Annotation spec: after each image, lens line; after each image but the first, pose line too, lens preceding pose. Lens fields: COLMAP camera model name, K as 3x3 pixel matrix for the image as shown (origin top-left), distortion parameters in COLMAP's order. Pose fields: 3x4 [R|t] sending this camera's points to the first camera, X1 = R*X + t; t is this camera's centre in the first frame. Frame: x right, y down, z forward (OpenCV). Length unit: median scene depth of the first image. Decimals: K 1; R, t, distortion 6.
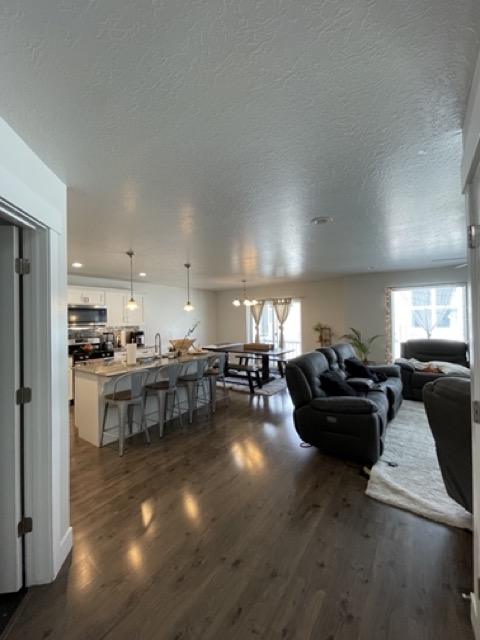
lens RADIAL K [[254.4, 0, 218.7], [0, 254.4, 319.6], [0, 0, 1]] dist [-0.000115, -0.000026]
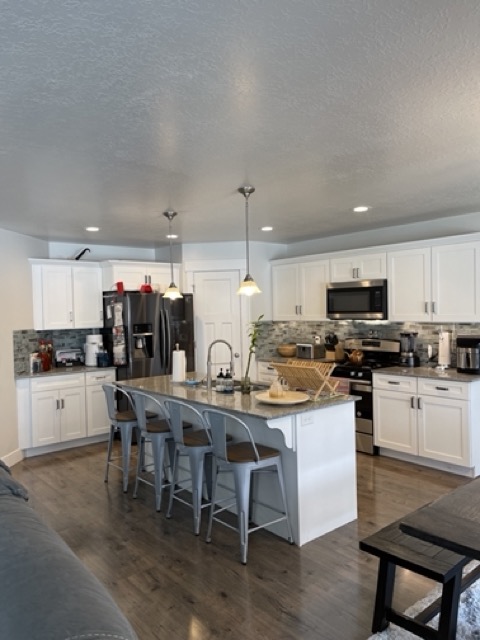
lens RADIAL K [[482.2, 0, 237.2], [0, 482.2, 319.8], [0, 0, 1]] dist [0.061917, -0.001228]
pose [[-0.204838, 0.041689, -0.977908, 0.580276], [0.026176, 0.998969, 0.037104, -0.020076], [0.978446, -0.017998, -0.205718, 0.963584]]
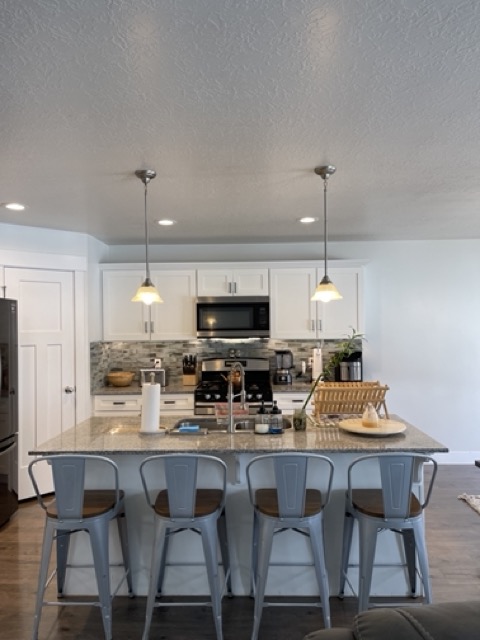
lens RADIAL K [[482.2, 0, 237.2], [0, 482.2, 319.8], [0, 0, 1]] dist [0.061917, -0.001228]
pose [[0.608299, -0.004849, -0.793693, 0.266259], [0.003061, 0.999988, -0.003763, -0.006821], [0.793702, -0.000141, 0.608307, 0.410331]]
